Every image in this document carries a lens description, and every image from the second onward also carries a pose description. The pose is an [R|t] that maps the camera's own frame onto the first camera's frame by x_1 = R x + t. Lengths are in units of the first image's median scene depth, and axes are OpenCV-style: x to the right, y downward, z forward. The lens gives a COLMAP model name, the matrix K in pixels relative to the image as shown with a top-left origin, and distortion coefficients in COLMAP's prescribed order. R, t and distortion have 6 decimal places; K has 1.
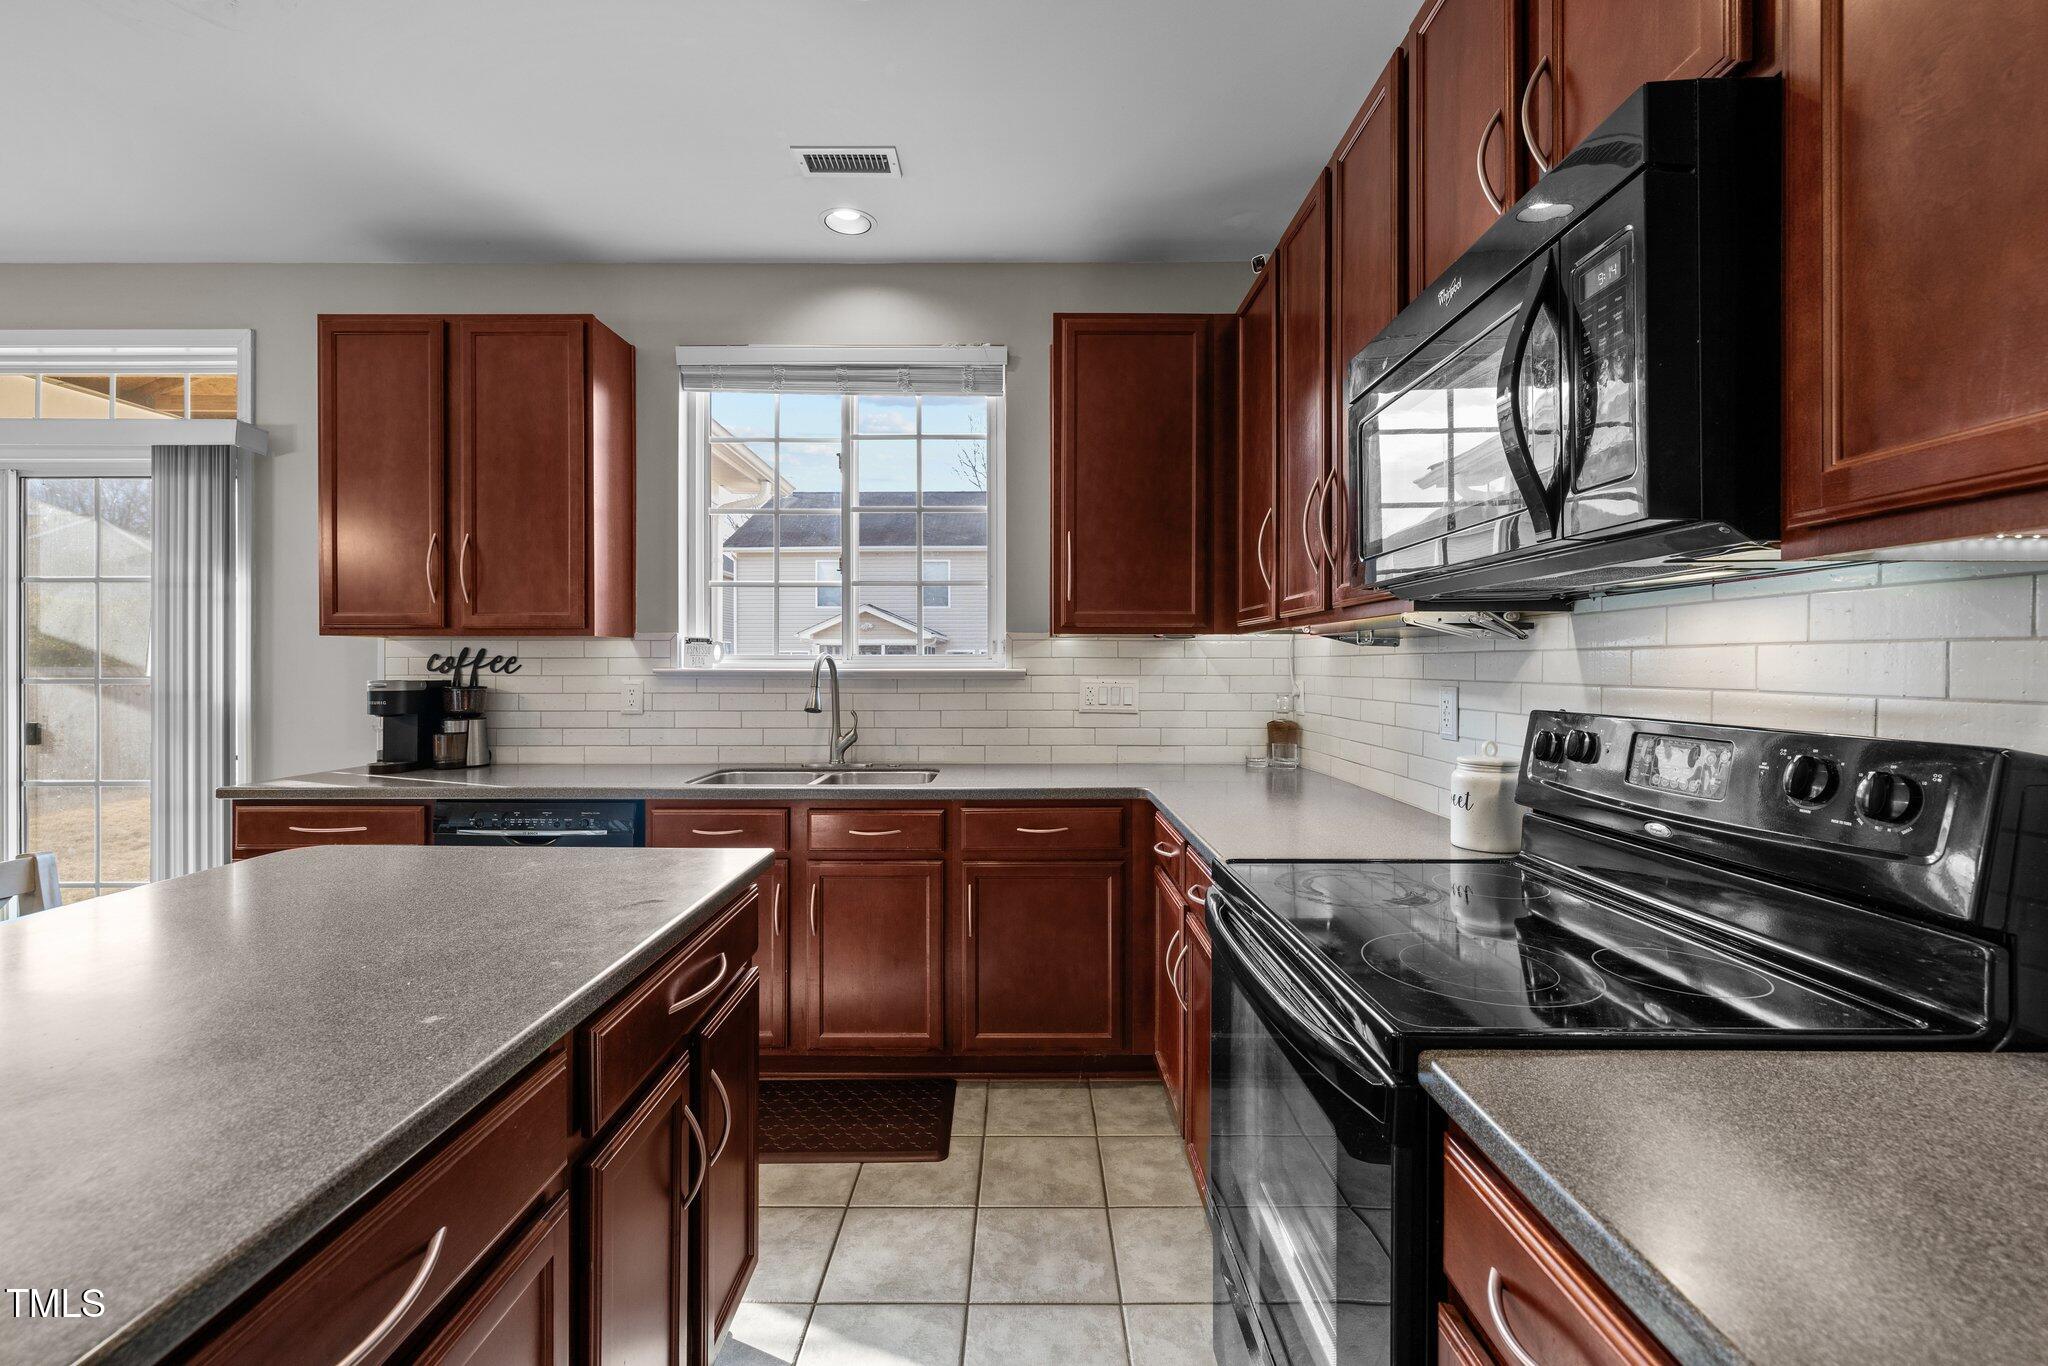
lens RADIAL K [[865.8, 0, 1023.0], [0, 865.8, 664.6], [0, 0, 1]] dist [0.002488, 0.000311]
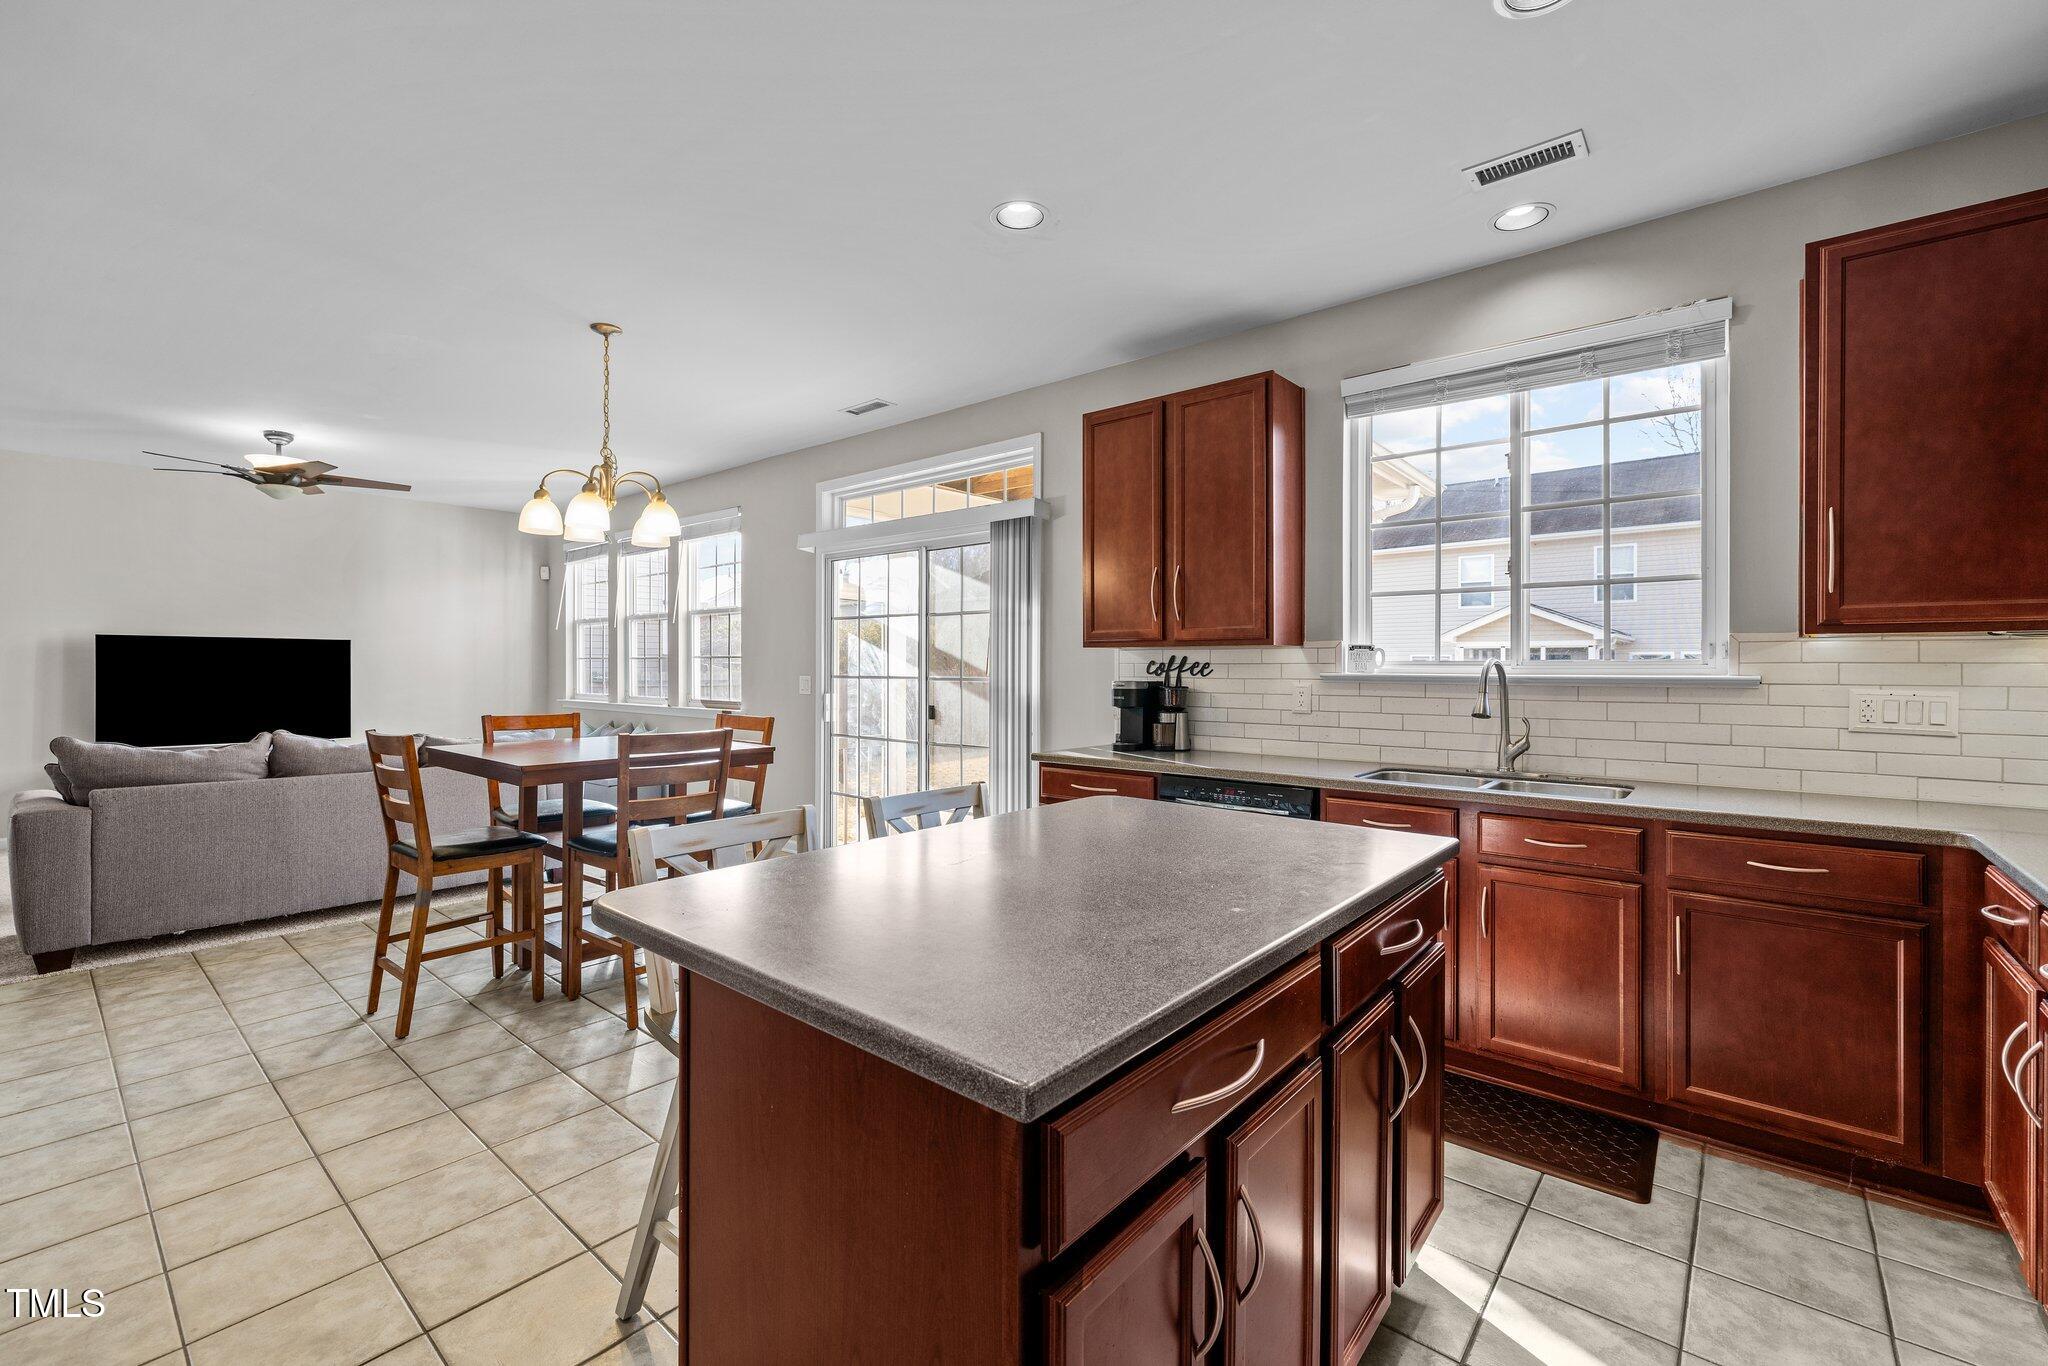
lens RADIAL K [[865.8, 0, 1021.8], [0, 865.8, 666.5], [0, 0, 1]] dist [0.002488, 0.000311]
pose [[0.764704, 0.001070, -0.644381, -0.002221], [-0.002760, 0.999995, -0.001614, -0.001293], [0.644376, 0.003013, 0.764703, -0.110727]]
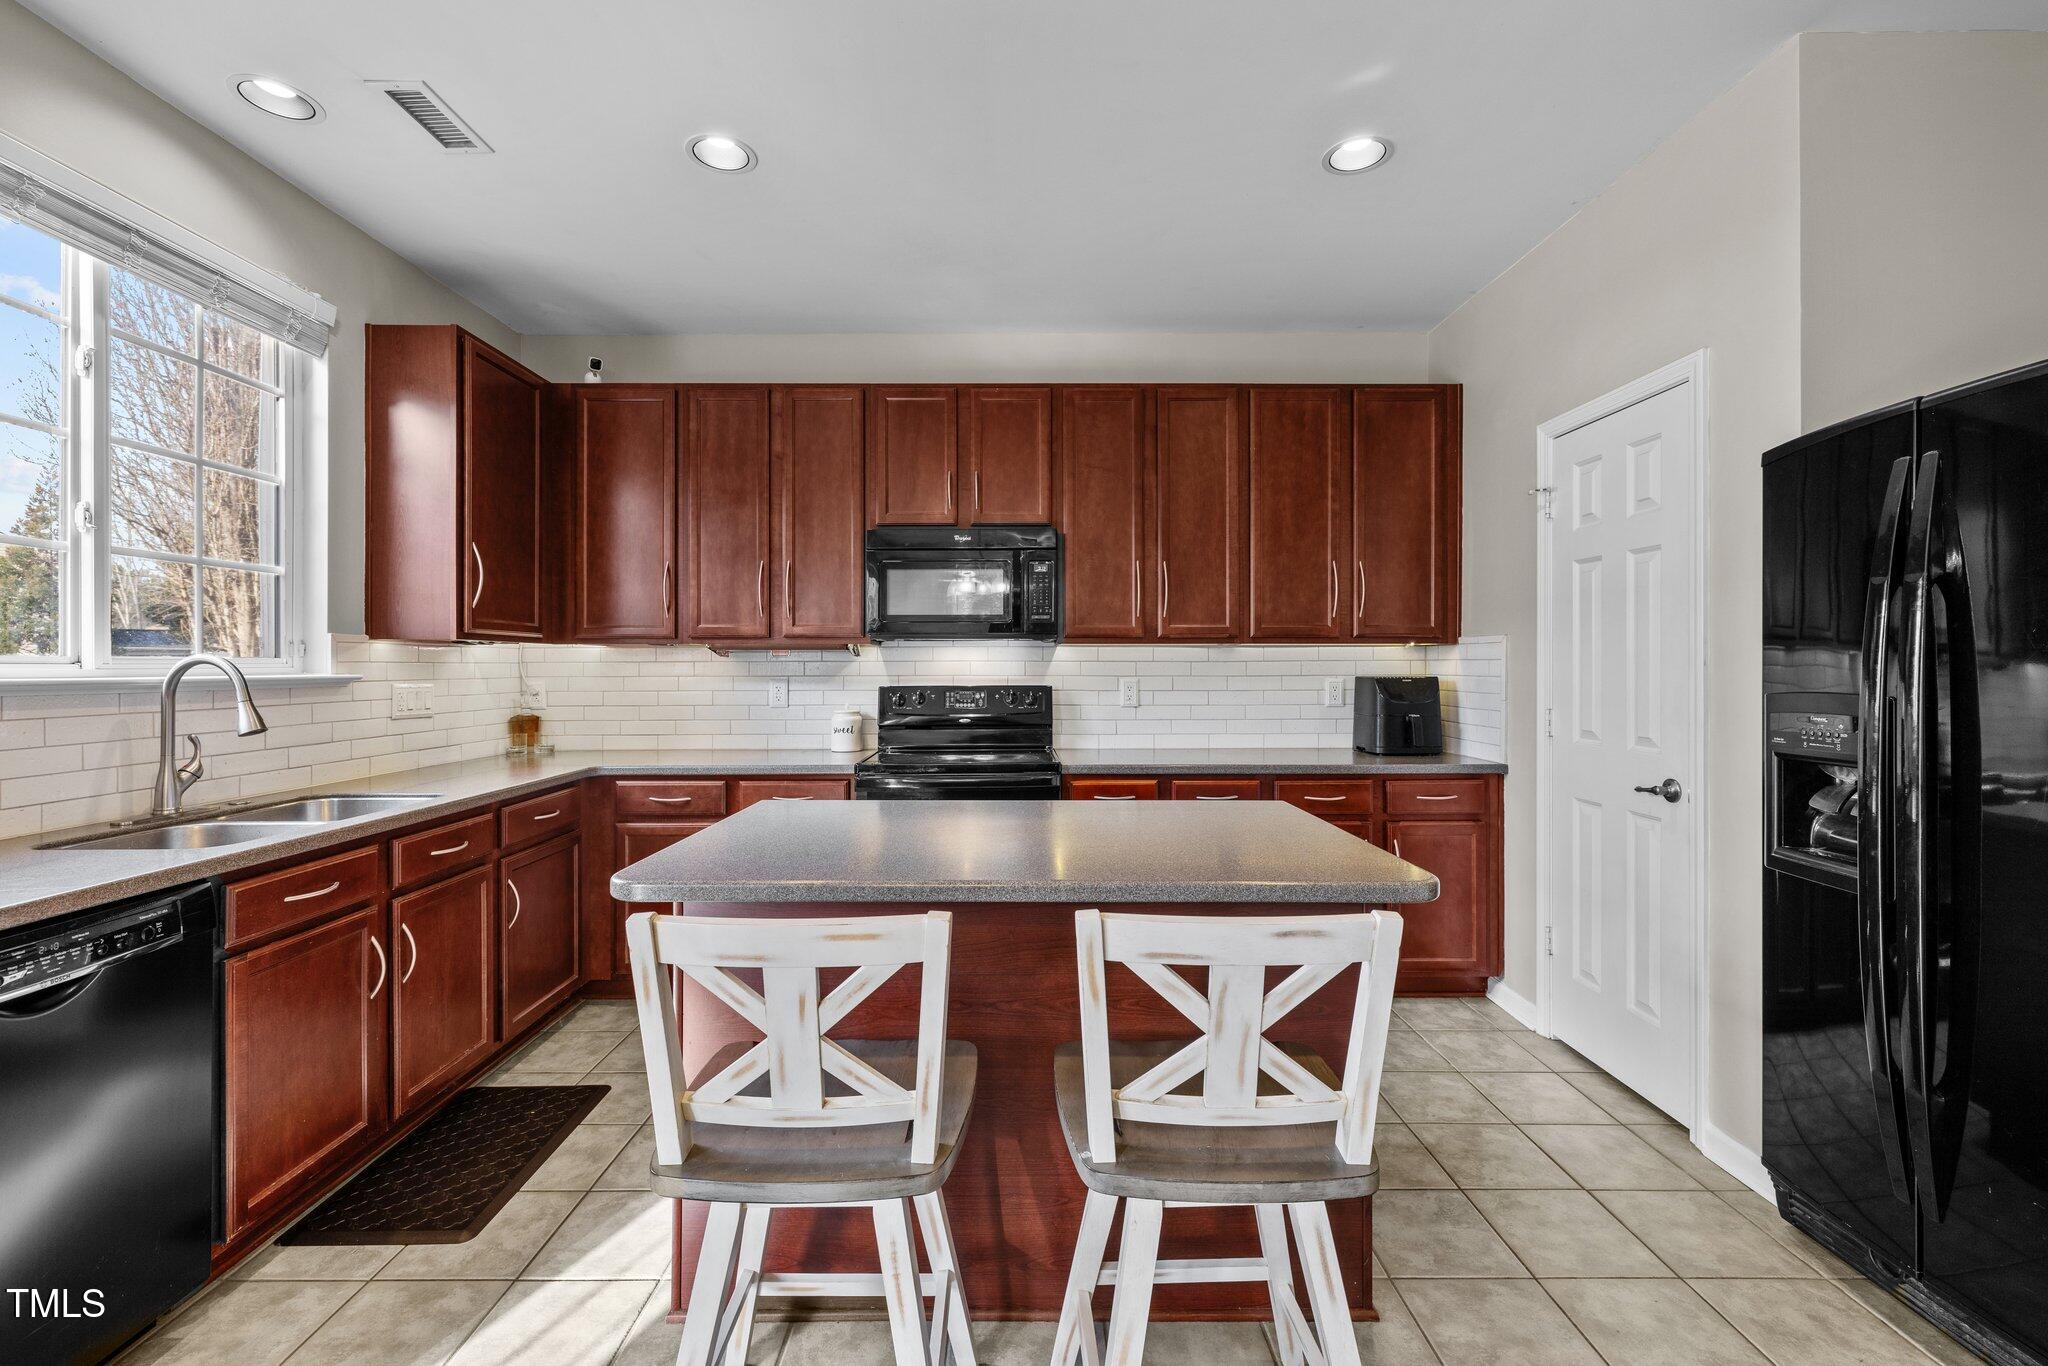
lens RADIAL K [[865.8, 0, 1020.1], [0, 865.8, 664.2], [0, 0, 1]] dist [0.002488, 0.000311]
pose [[-0.008328, 0.001635, 0.999964, -0.989366], [0.002274, 0.999996, -0.001616, -0.003029], [-0.999963, 0.002260, -0.008331, 0.345254]]
